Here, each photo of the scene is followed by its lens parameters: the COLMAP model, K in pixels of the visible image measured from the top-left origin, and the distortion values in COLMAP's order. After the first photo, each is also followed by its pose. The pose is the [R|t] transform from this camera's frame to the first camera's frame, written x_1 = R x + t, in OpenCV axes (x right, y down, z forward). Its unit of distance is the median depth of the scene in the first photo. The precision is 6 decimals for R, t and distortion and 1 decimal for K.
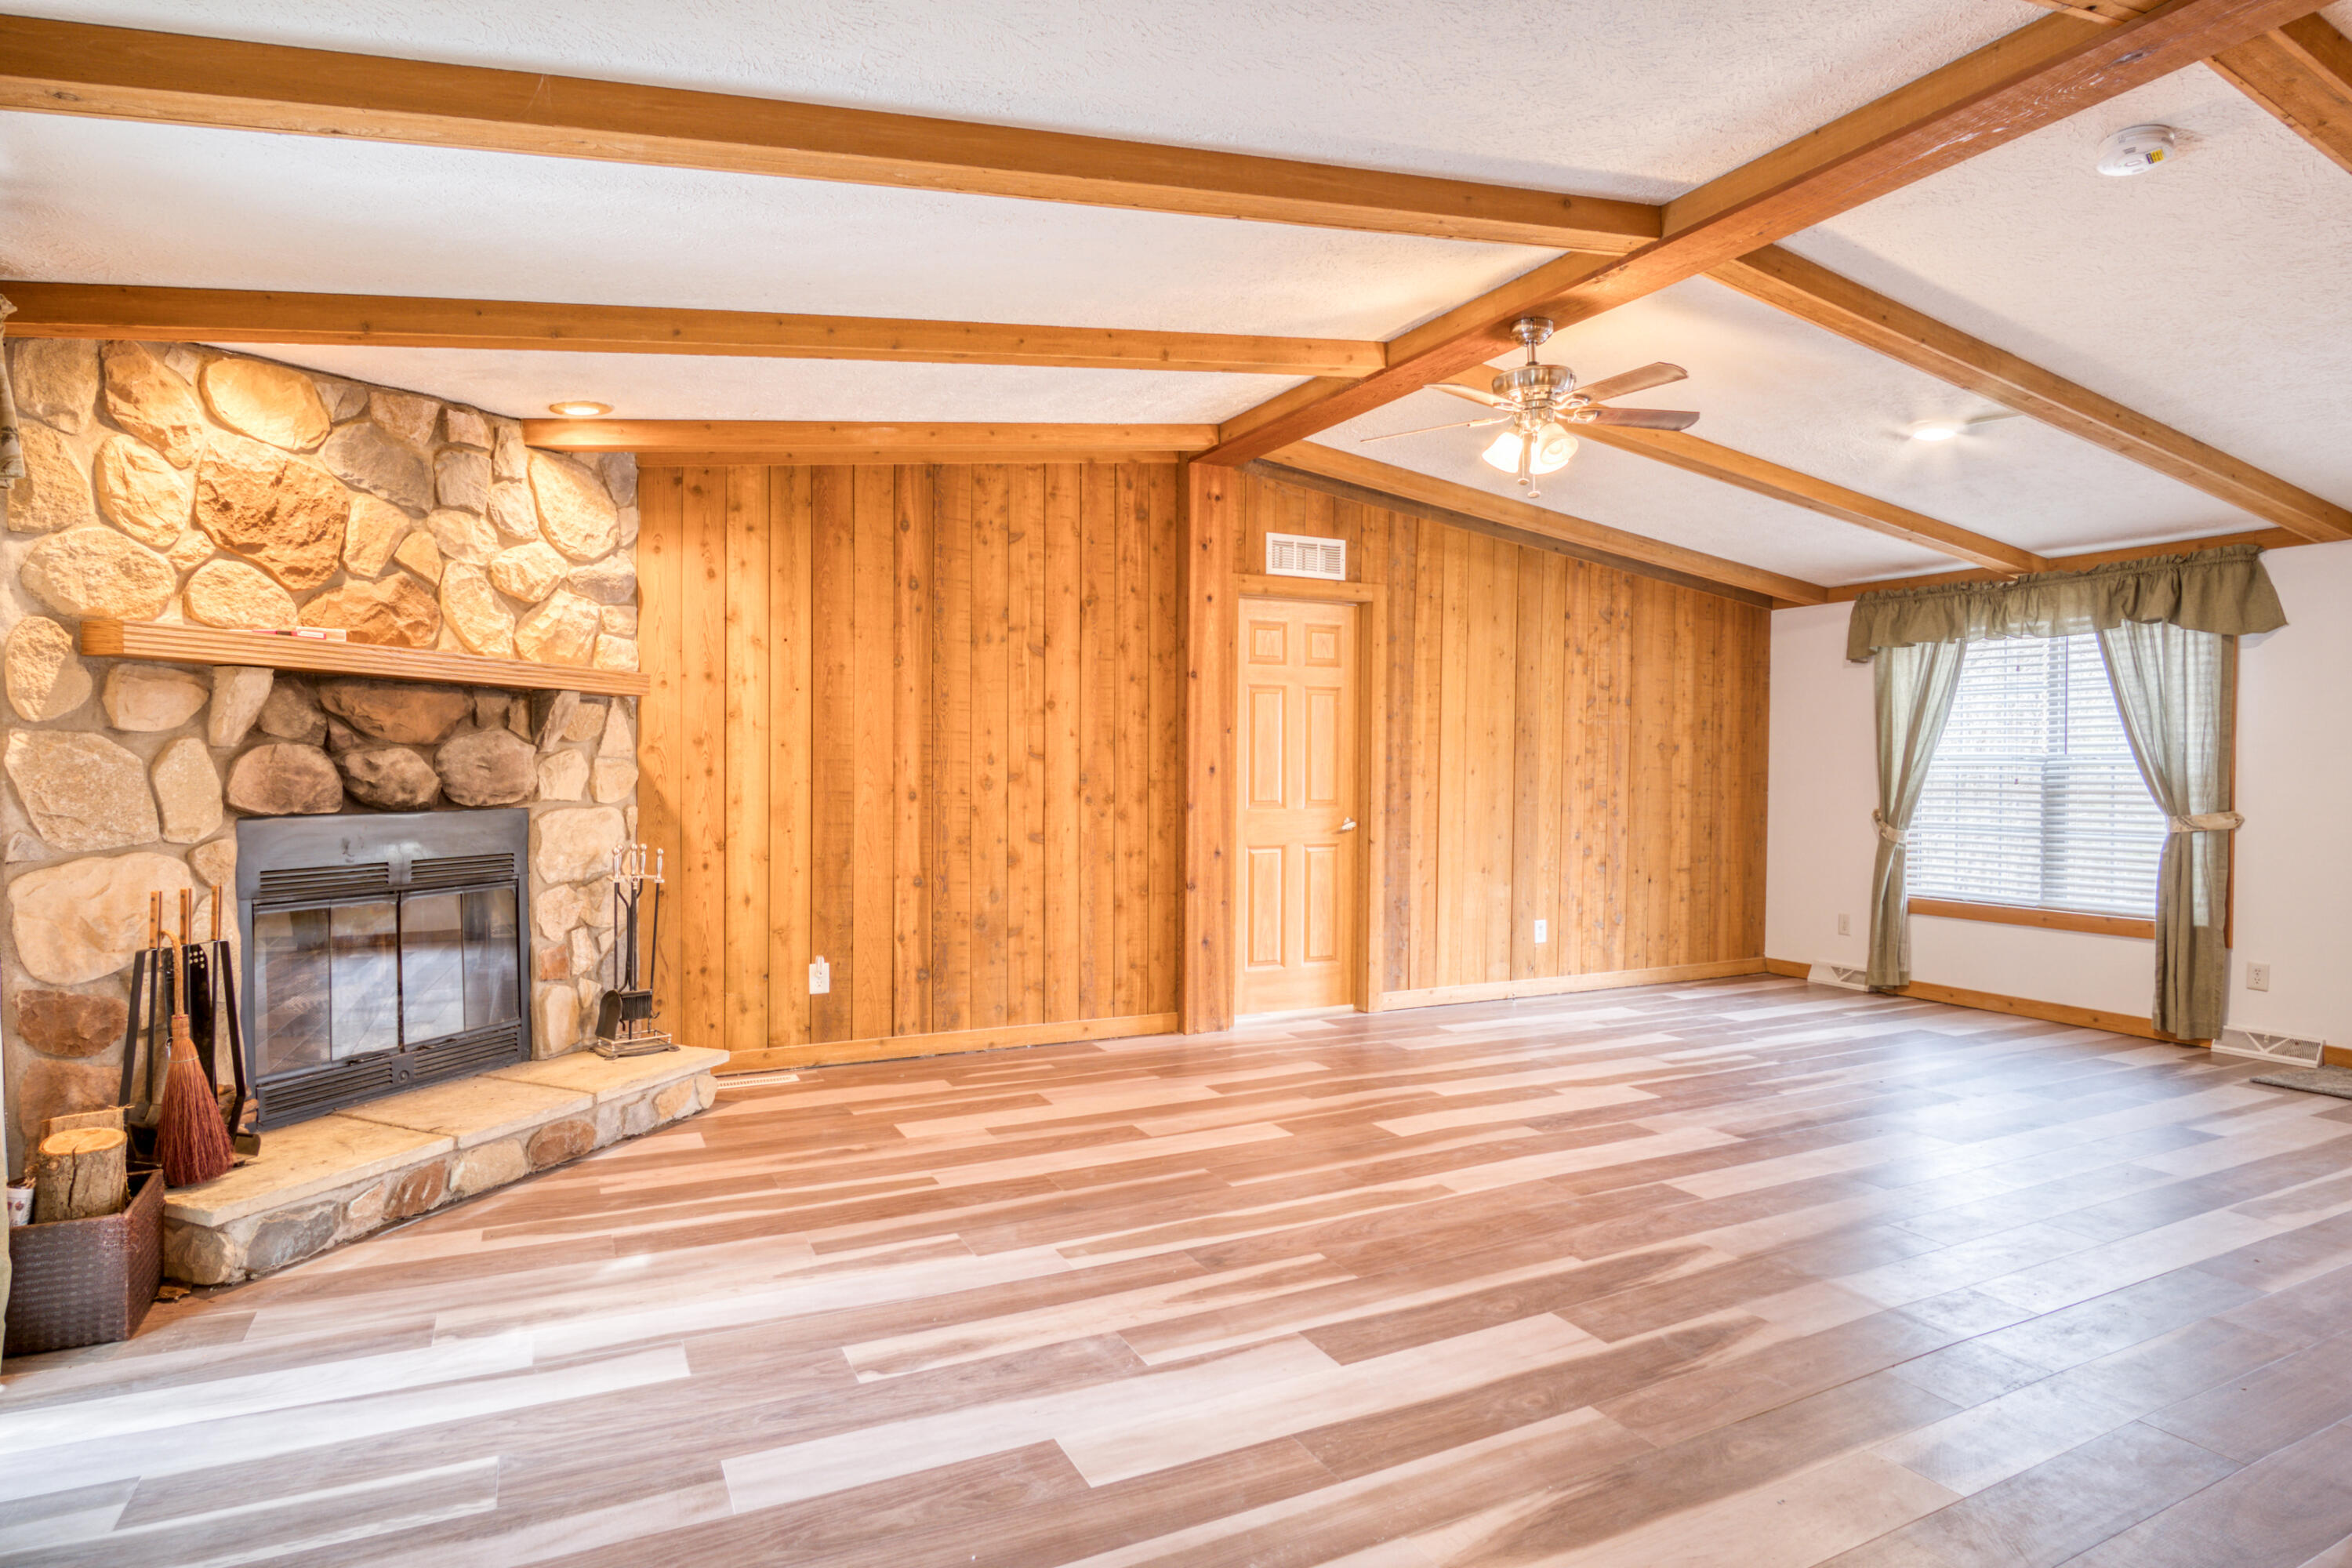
lens RADIAL K [[1262.2, 0, 1156.0], [0, 1262.2, 786.6], [0, 0, 1]] dist [-0.033067, 0.005804]
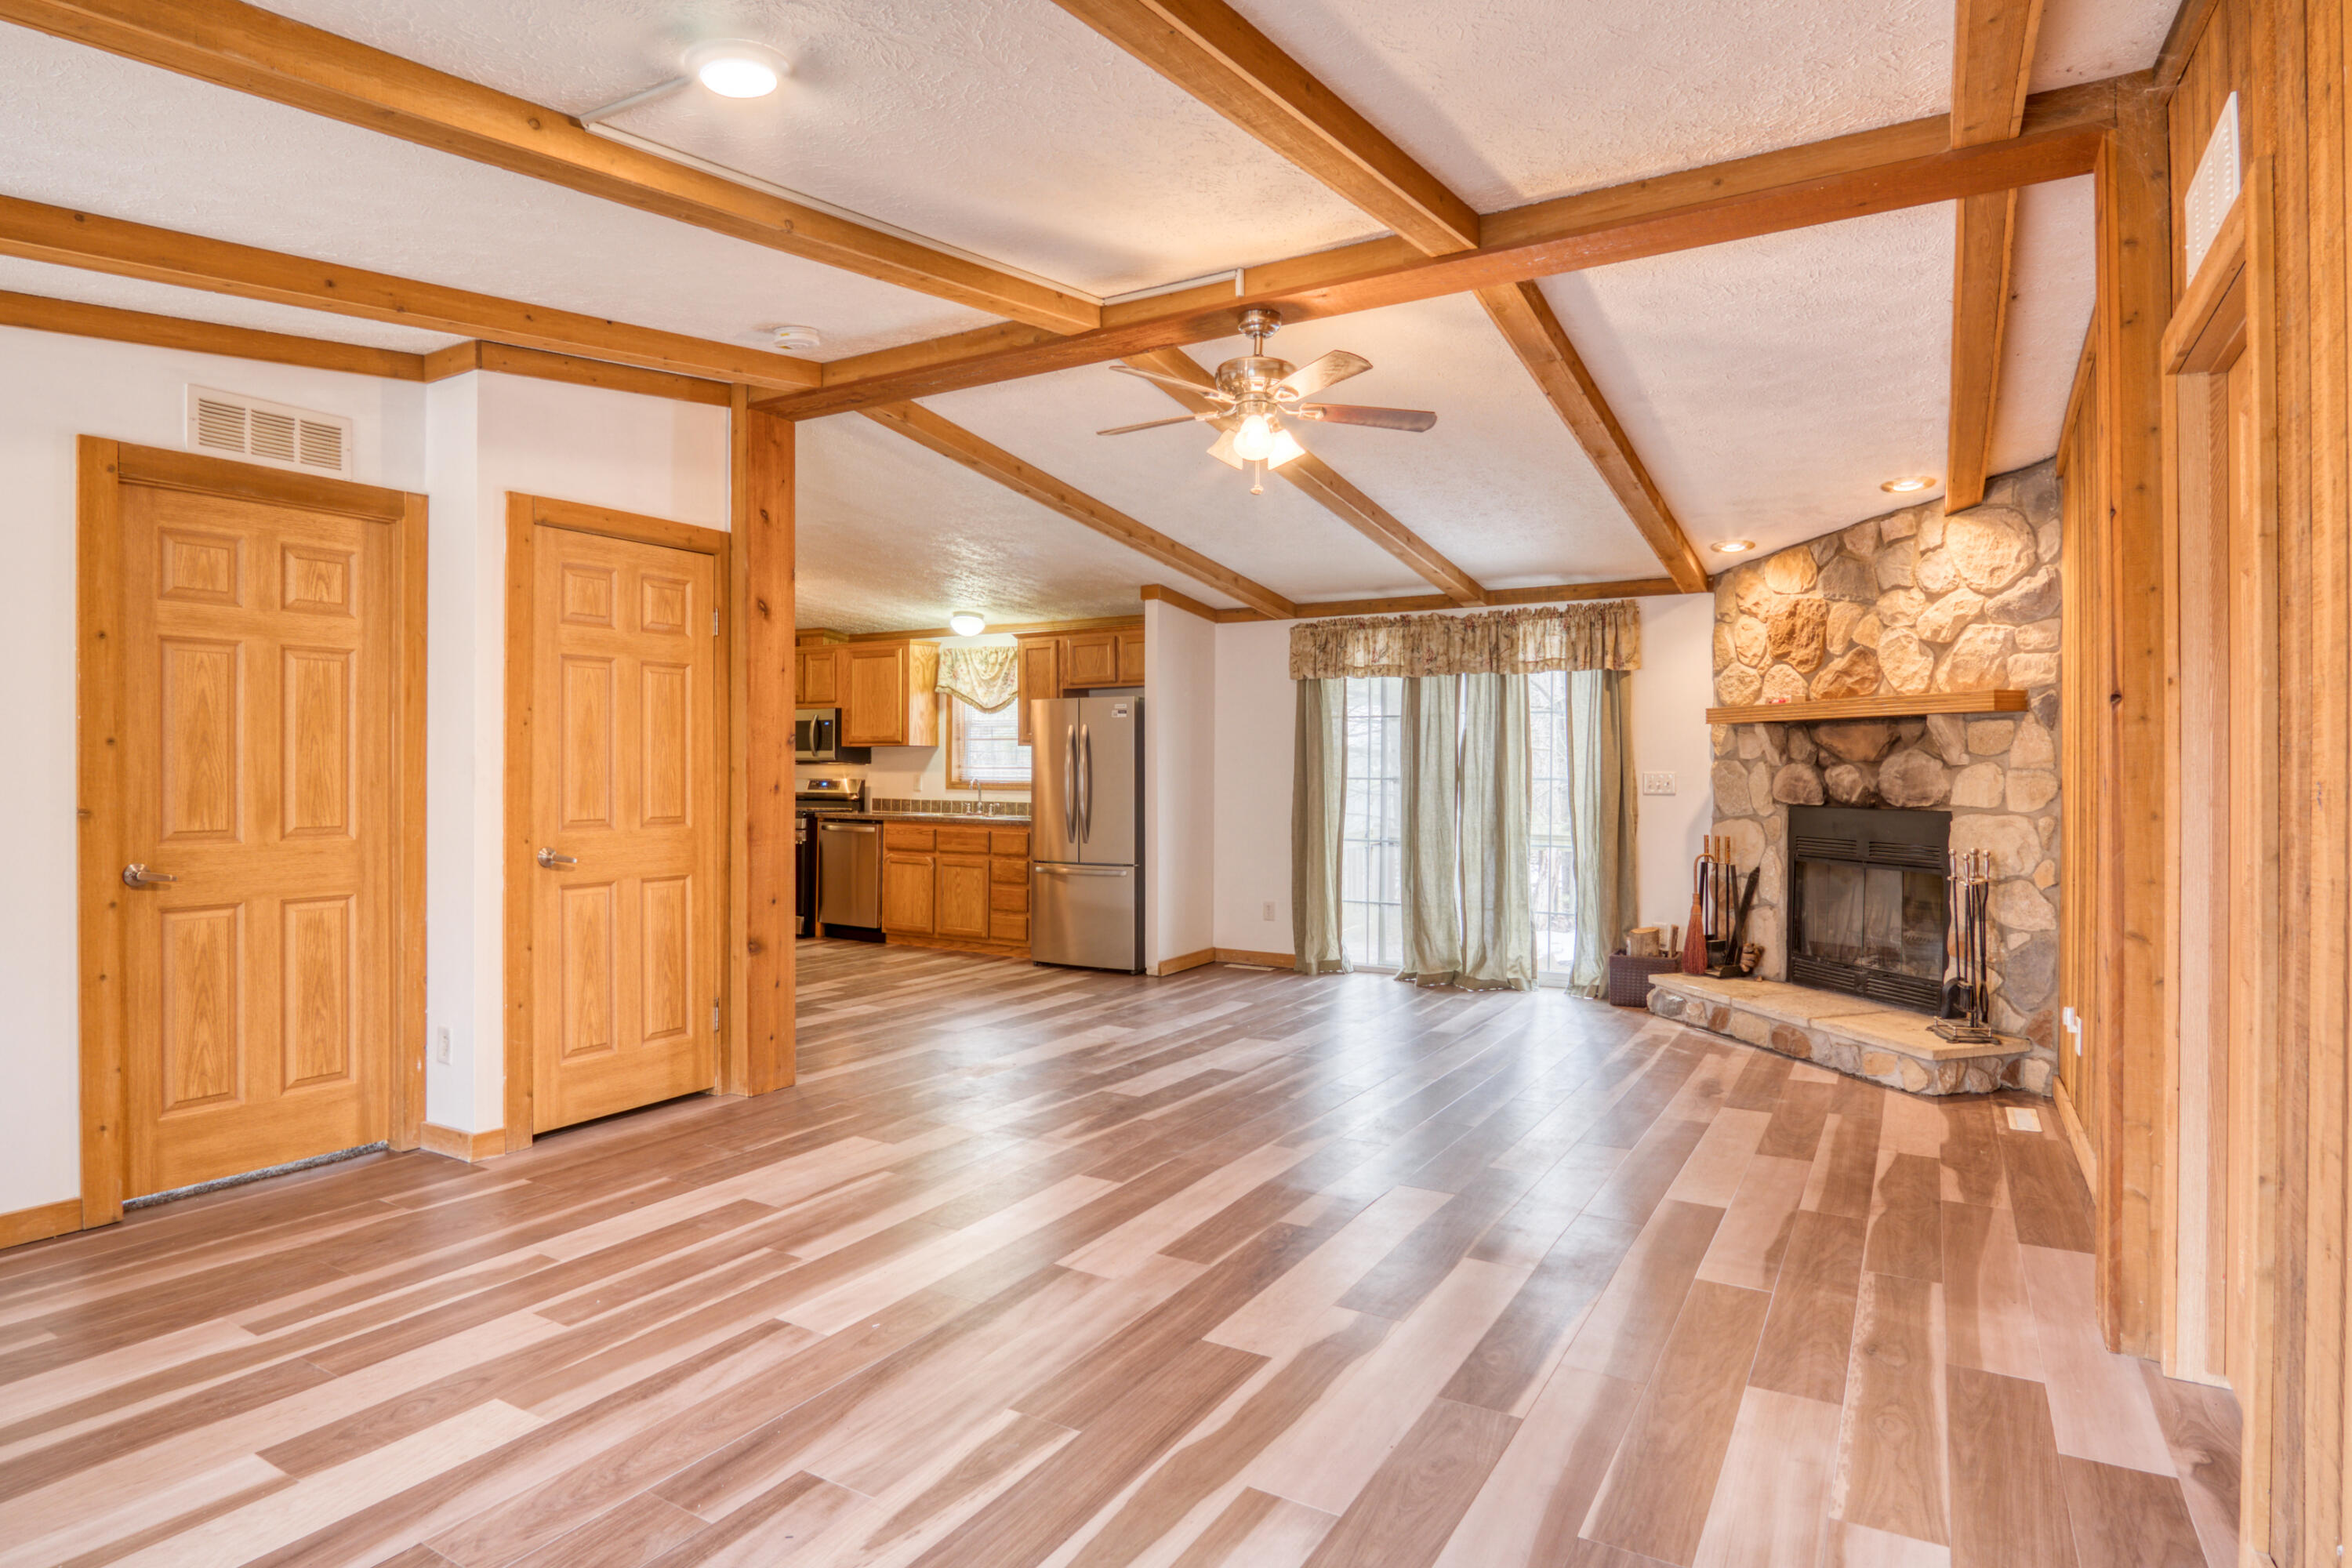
lens RADIAL K [[1262.2, 0, 1152.7], [0, 1262.2, 774.7], [0, 0, 1]] dist [-0.033067, 0.005804]
pose [[-0.842039, -0.005548, -0.539388, 0.648799], [-0.015332, 0.999789, 0.013650, -0.018905], [0.539199, 0.019764, -0.841947, 1.294518]]
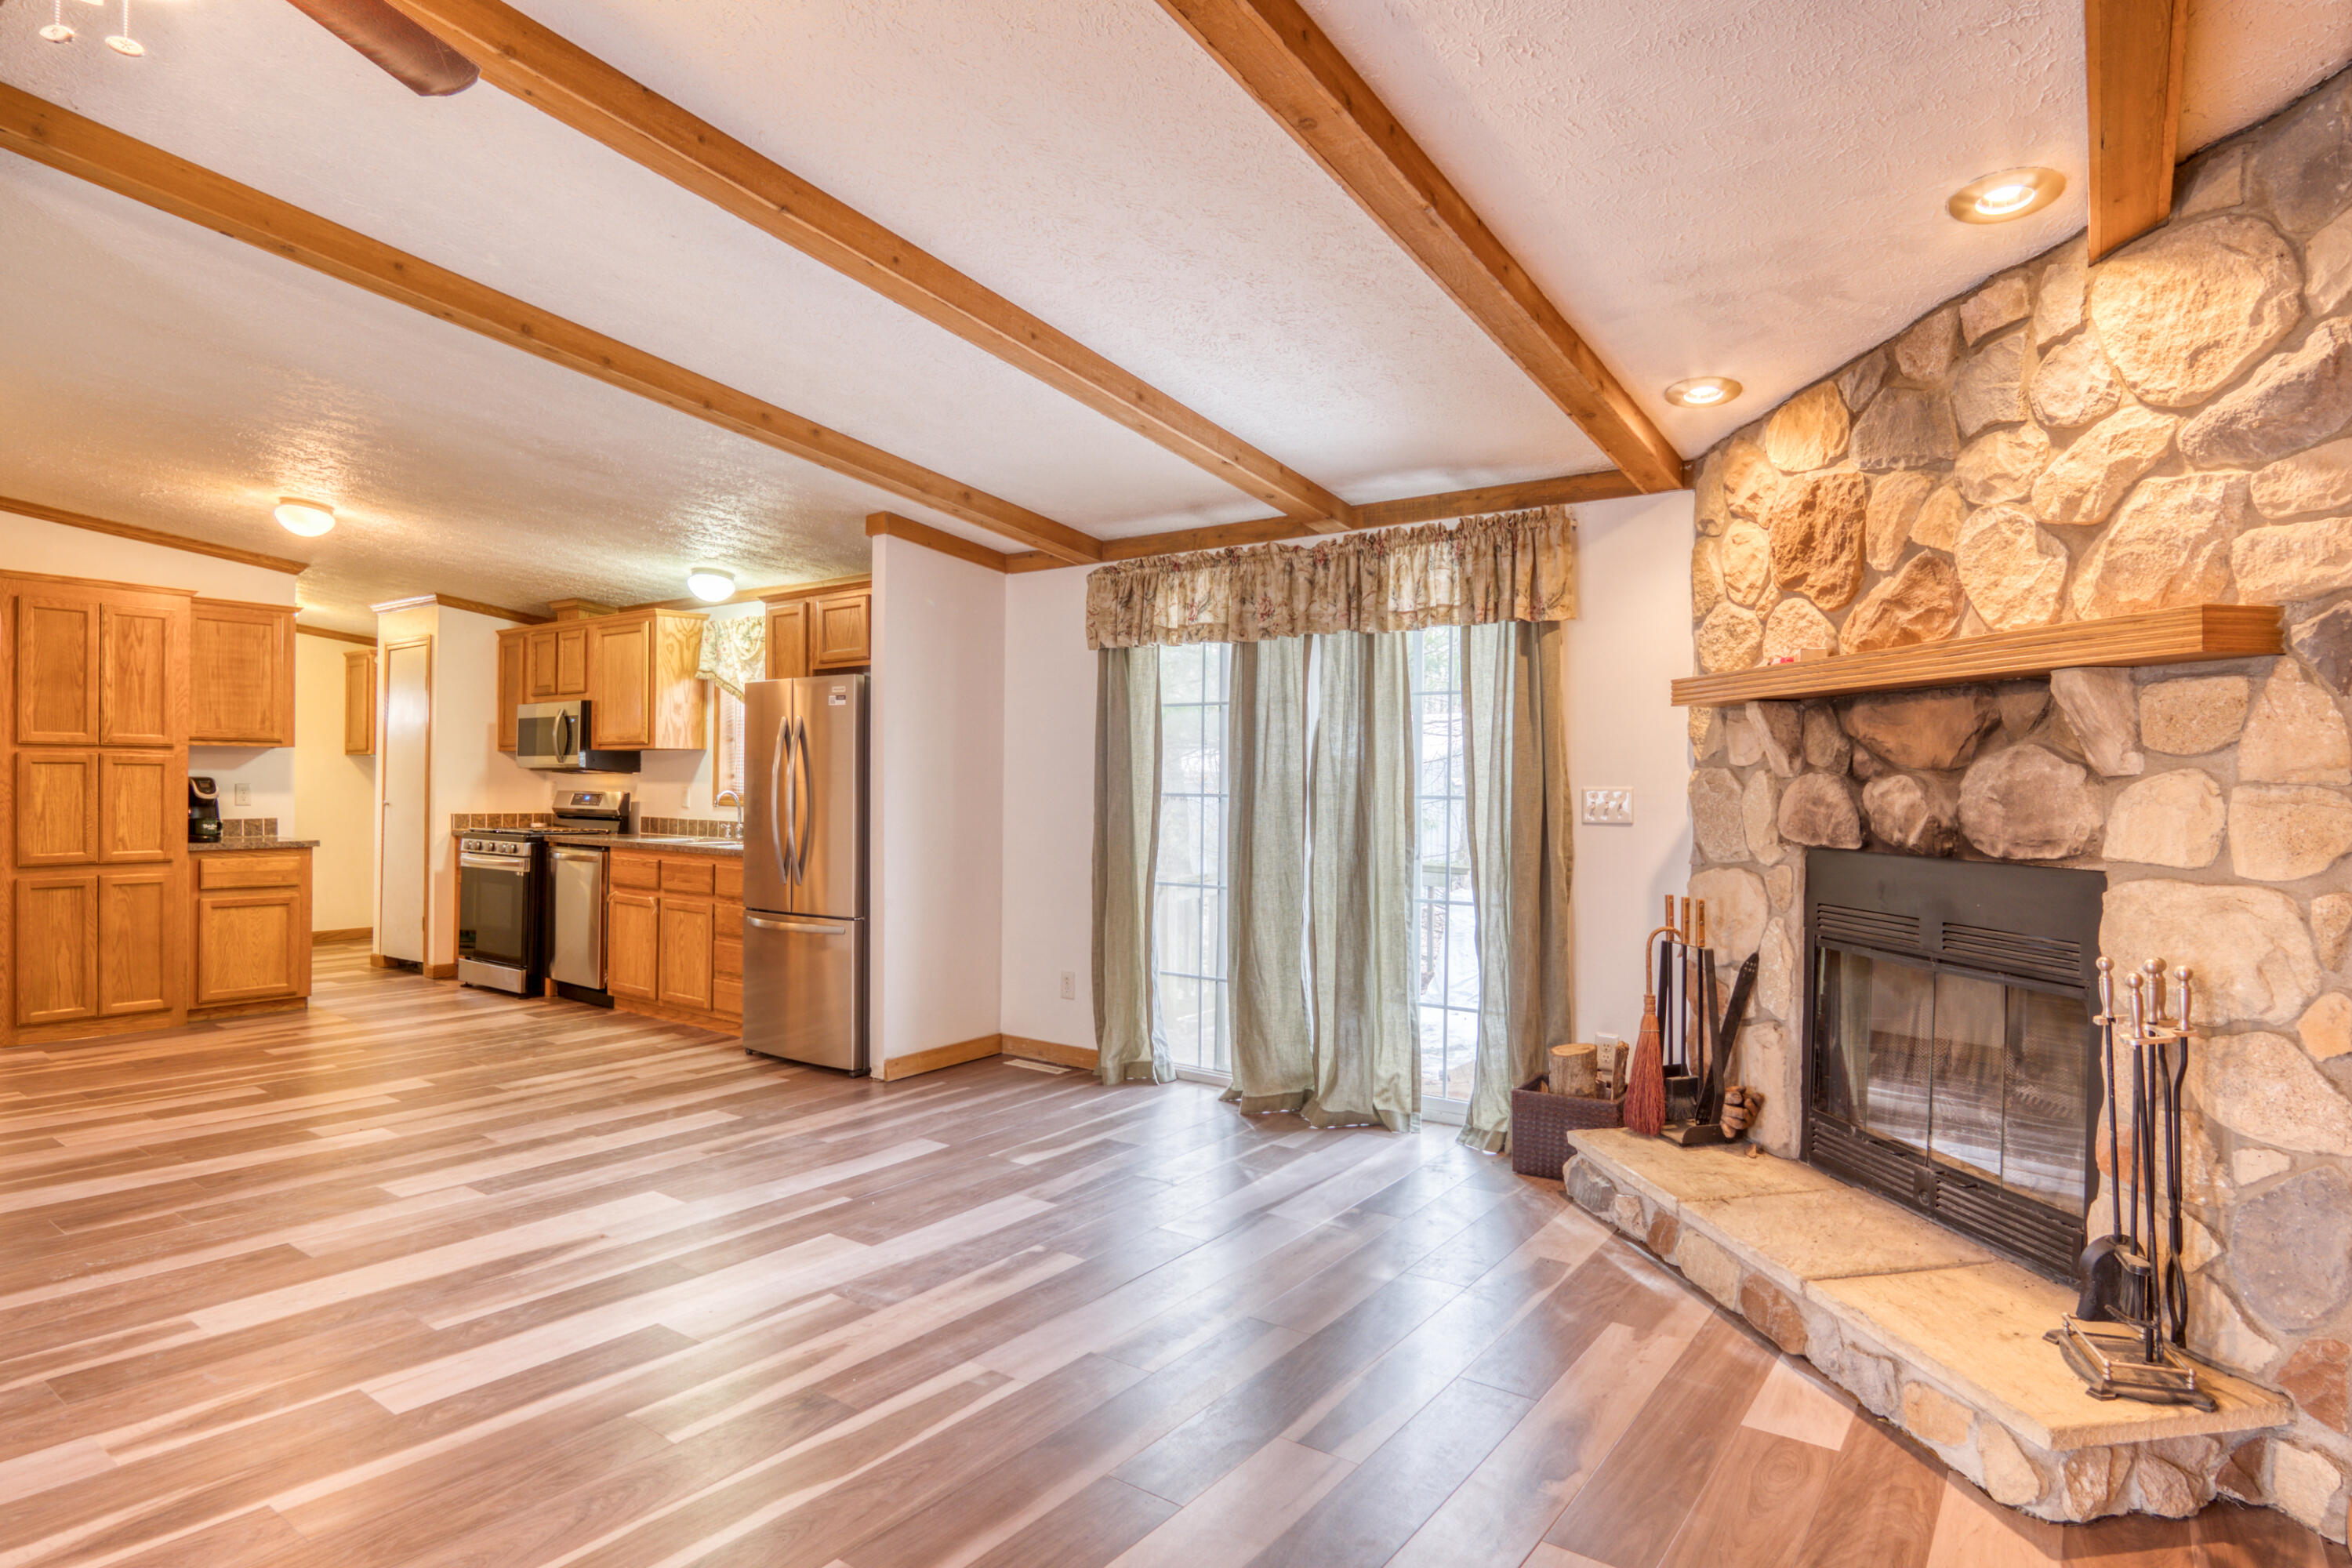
lens RADIAL K [[1262.2, 0, 1158.2], [0, 1262.2, 778.6], [0, 0, 1]] dist [-0.033067, 0.005804]
pose [[-0.888901, -0.011659, -0.457951, 0.129708], [-0.017607, 0.999807, 0.008721, -0.019238], [0.457761, 0.015815, -0.888935, 1.063363]]
